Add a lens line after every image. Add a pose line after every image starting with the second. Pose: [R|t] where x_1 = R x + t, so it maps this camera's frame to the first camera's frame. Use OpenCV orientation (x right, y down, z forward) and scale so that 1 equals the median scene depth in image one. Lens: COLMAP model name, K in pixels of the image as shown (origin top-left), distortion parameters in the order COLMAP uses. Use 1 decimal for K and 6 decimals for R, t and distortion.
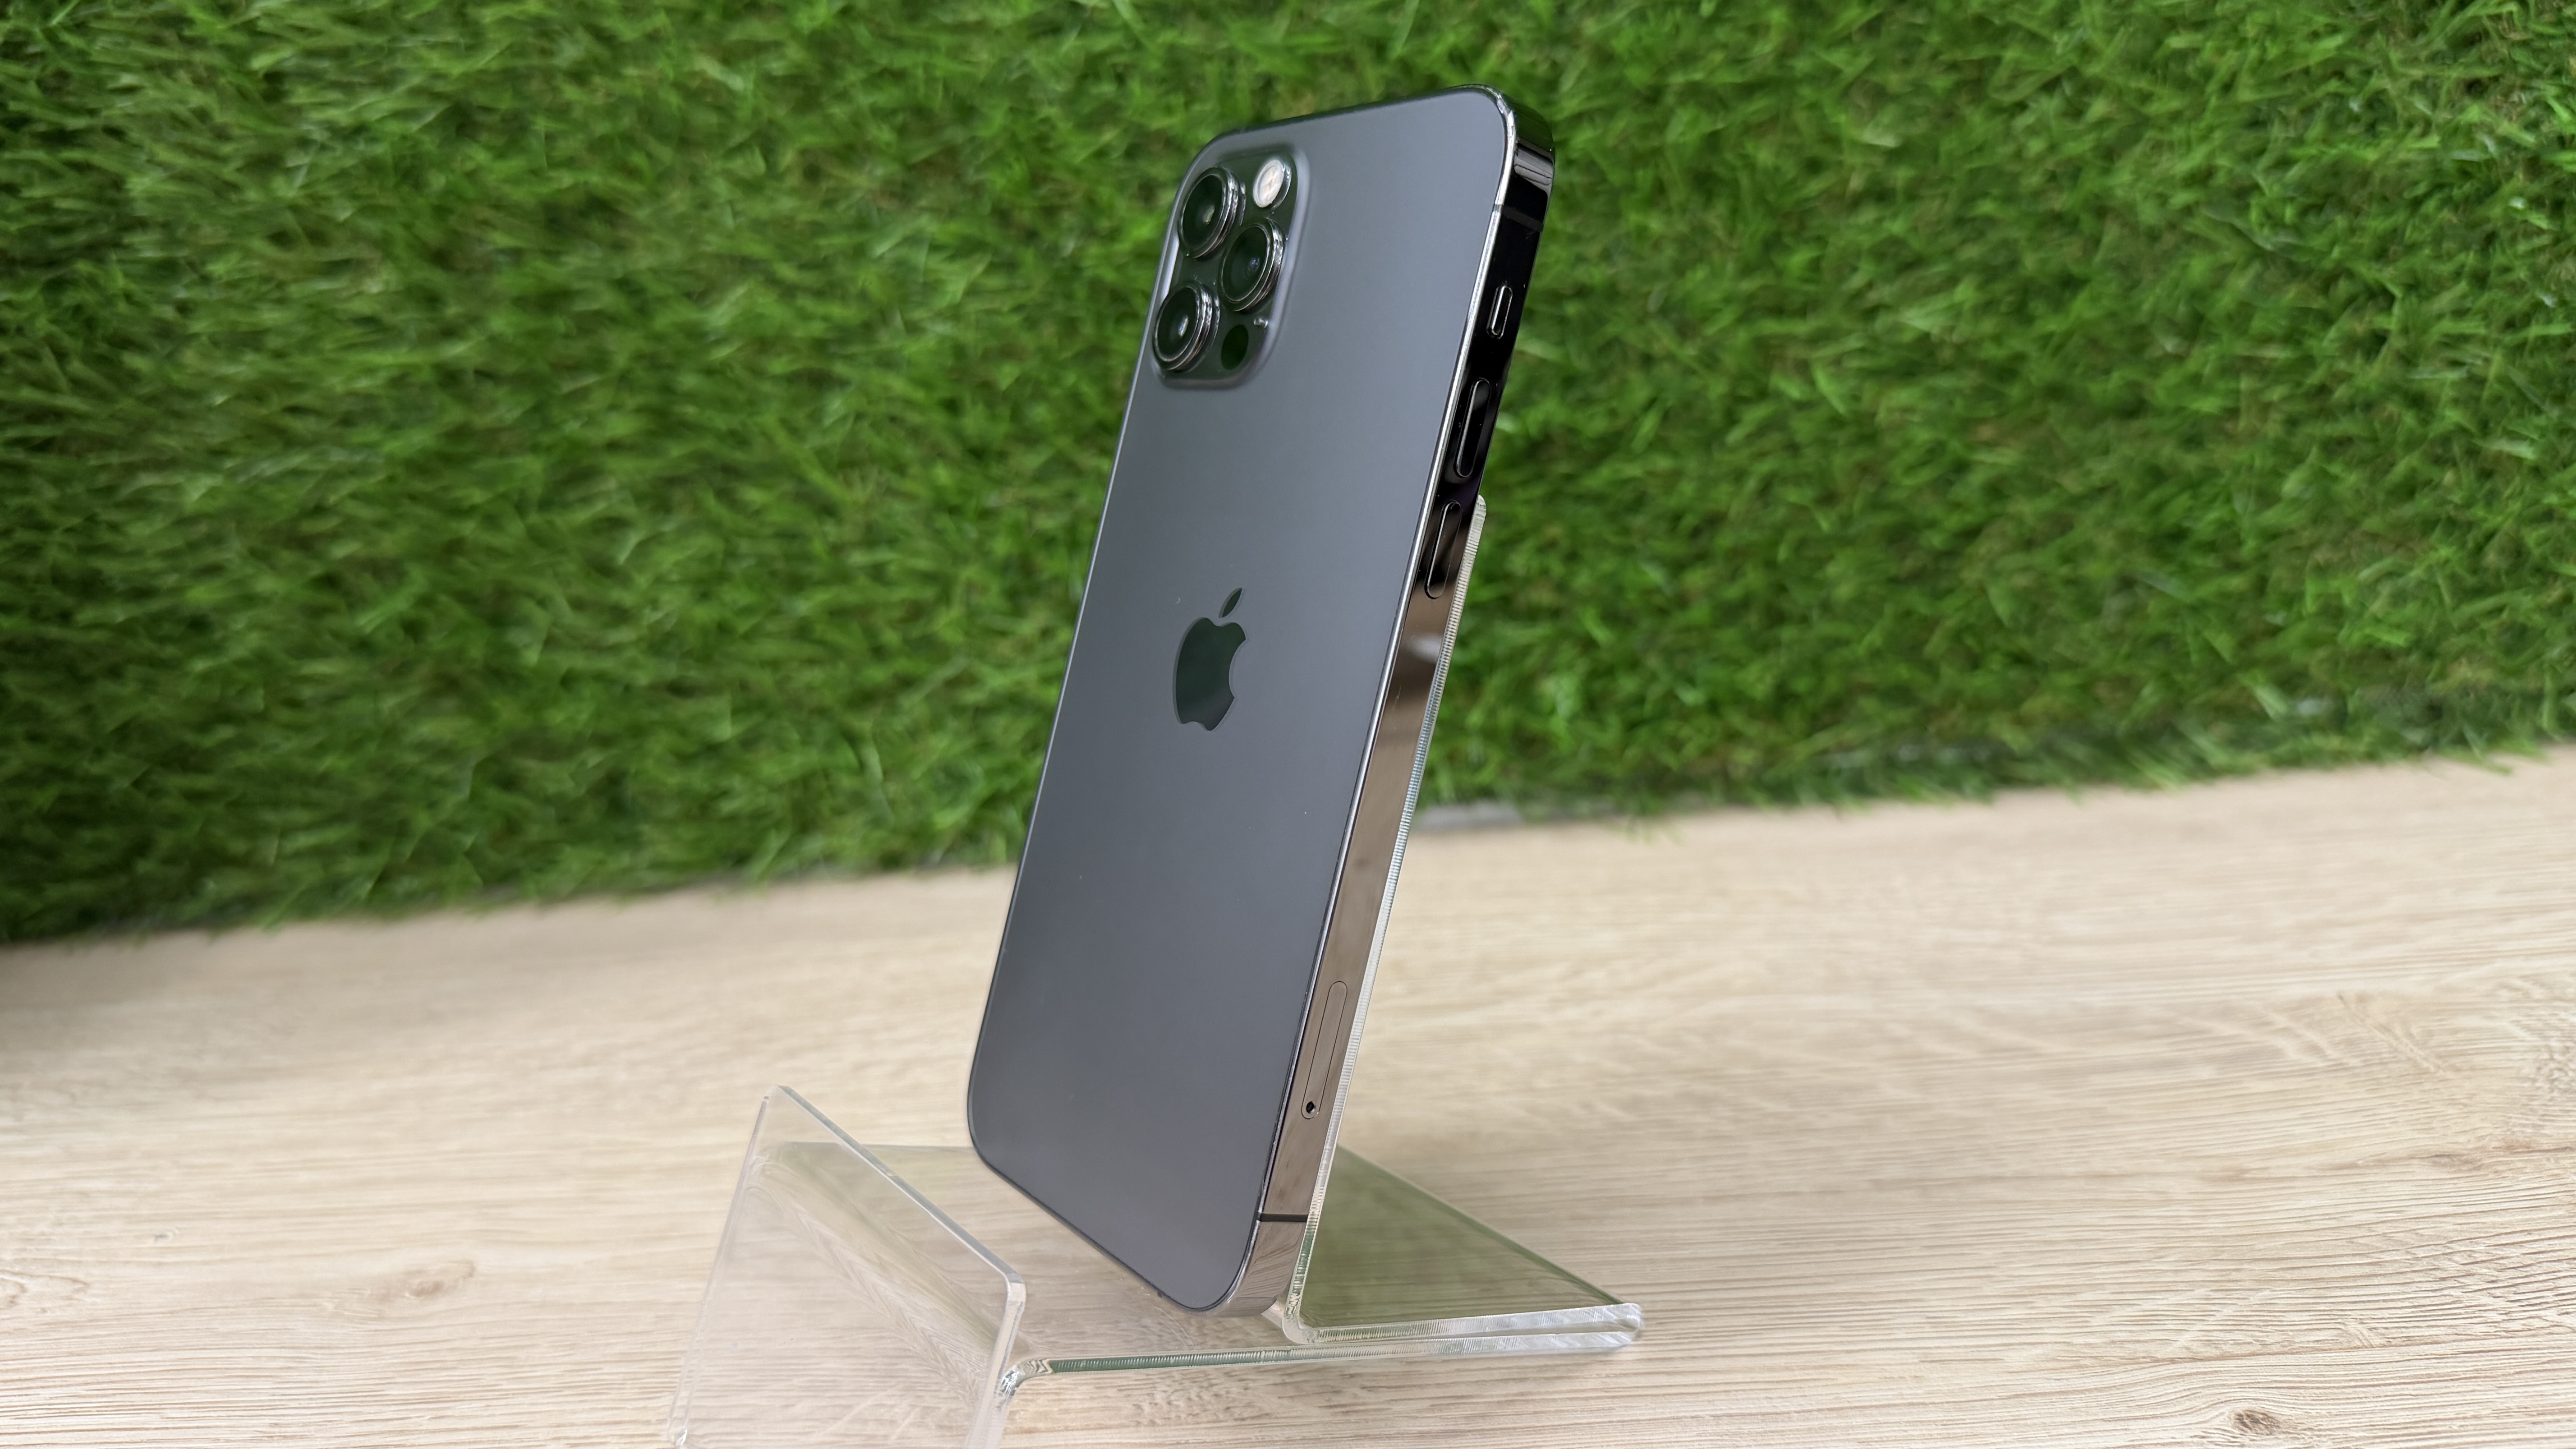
lens RADIAL K [[1930.2, 0, 1287.6], [0, 1930.2, 733.4], [0, 0, 1]] dist [-0.050107, 0.021715]
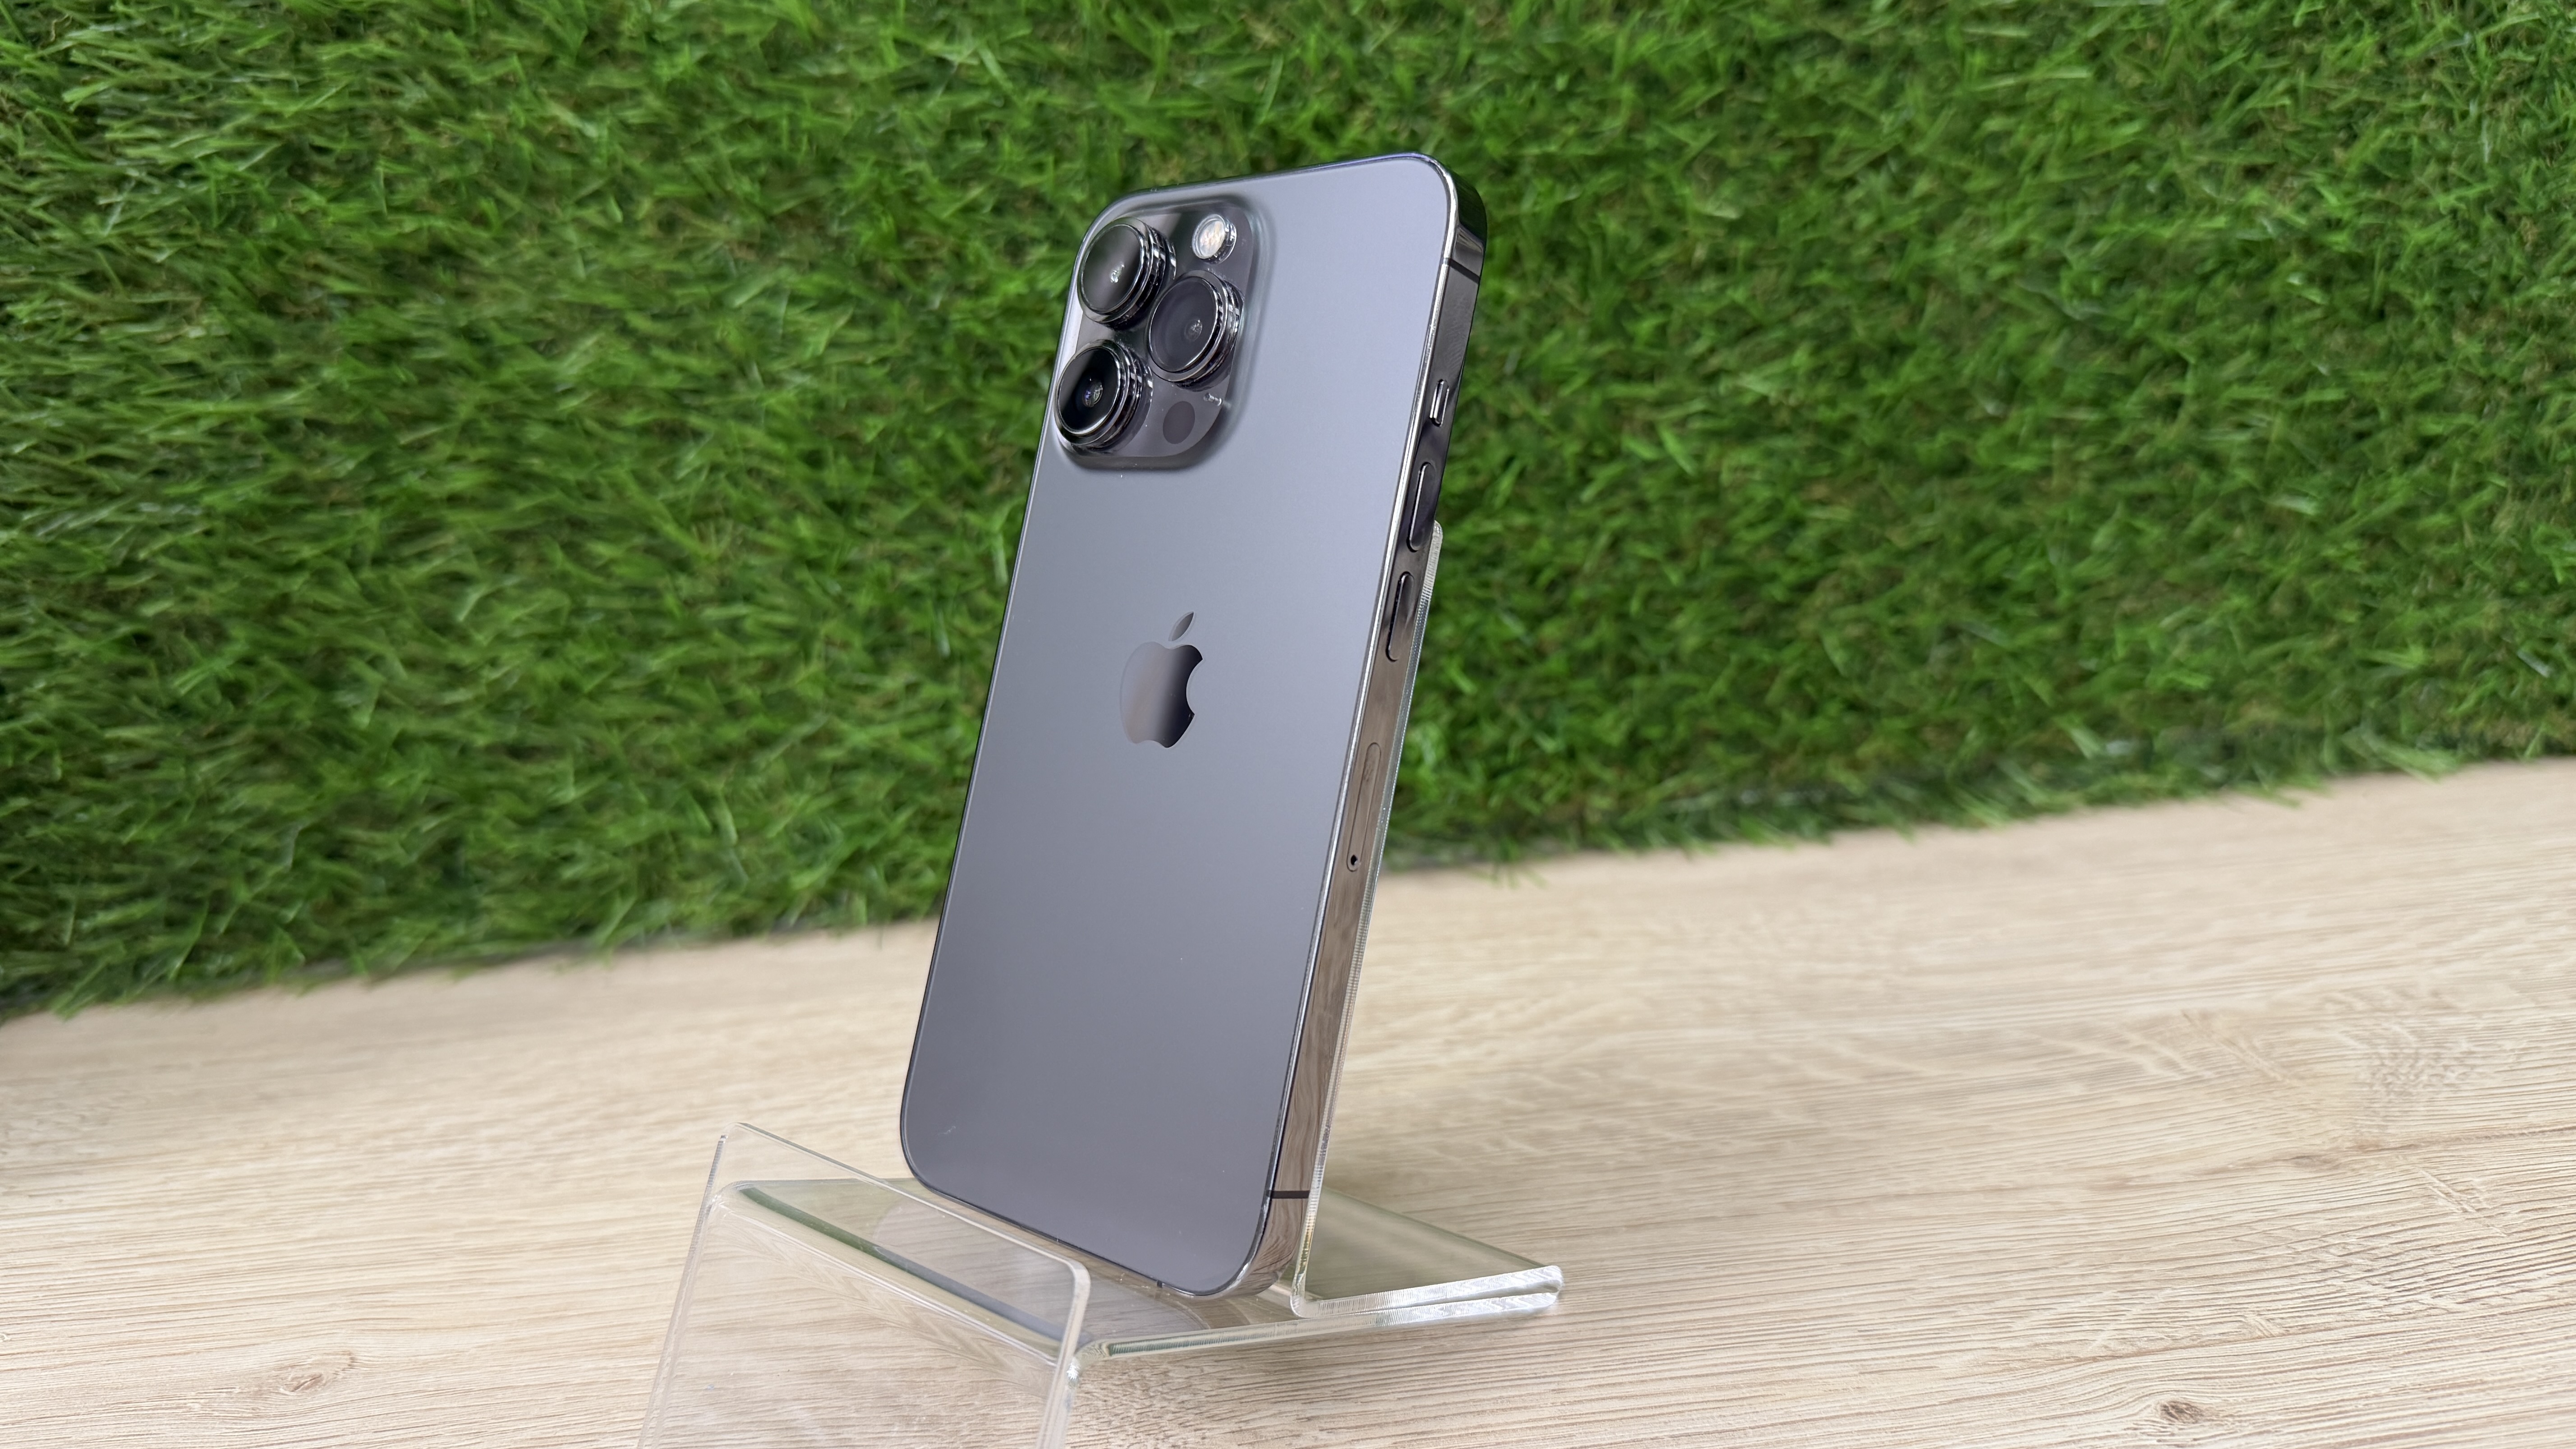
lens RADIAL K [[1917.1, 0, 1287.8], [0, 1917.1, 730.8], [0, 0, 1]] dist [-0.039952, 0.009302]
pose [[0.992500, -0.011547, 0.121697, -0.056144], [0.015939, 0.999254, -0.035176, 0.007290], [-0.121200, 0.036851, 0.991944, 0.002152]]
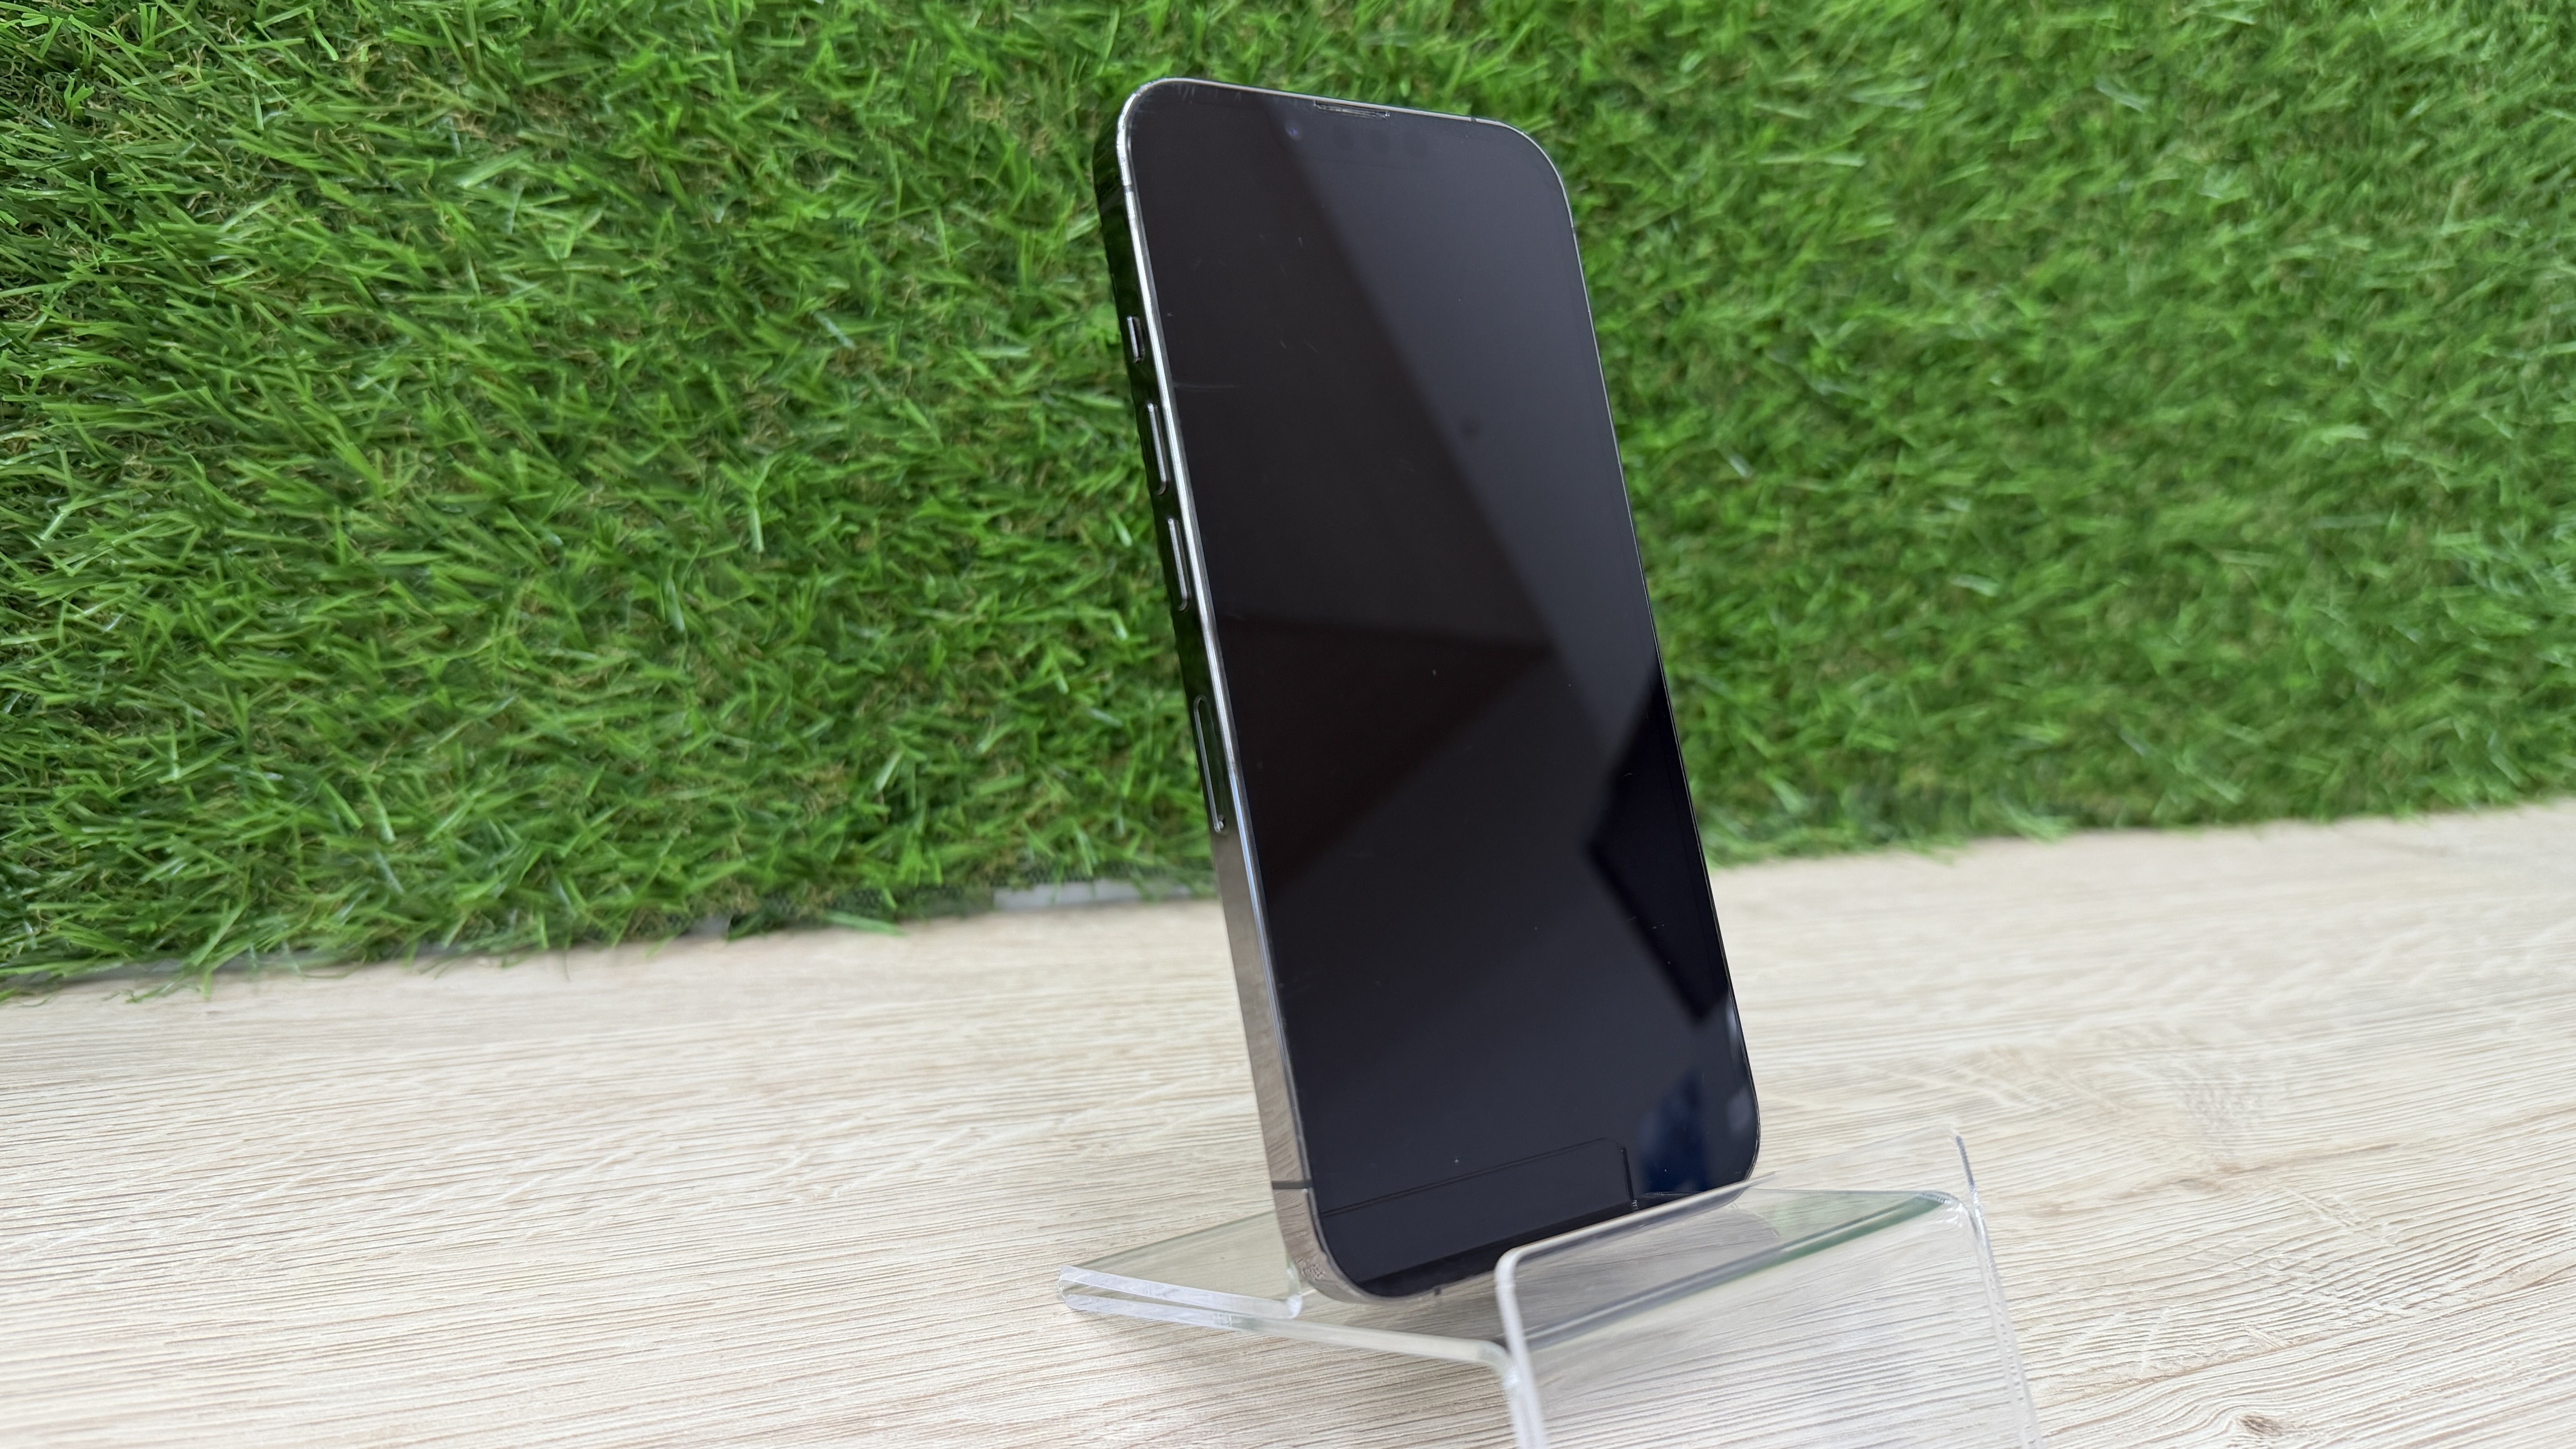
lens RADIAL K [[1912.9, 0, 1282.1], [0, 1912.9, 737.7], [0, 0, 1]] dist [-0.049747, 0.026865]
pose [[0.891962, 0.045207, 0.449845, -0.260934], [-0.018840, 0.997841, -0.062921, 0.025723], [-0.451718, 0.047648, 0.890887, 0.146100]]
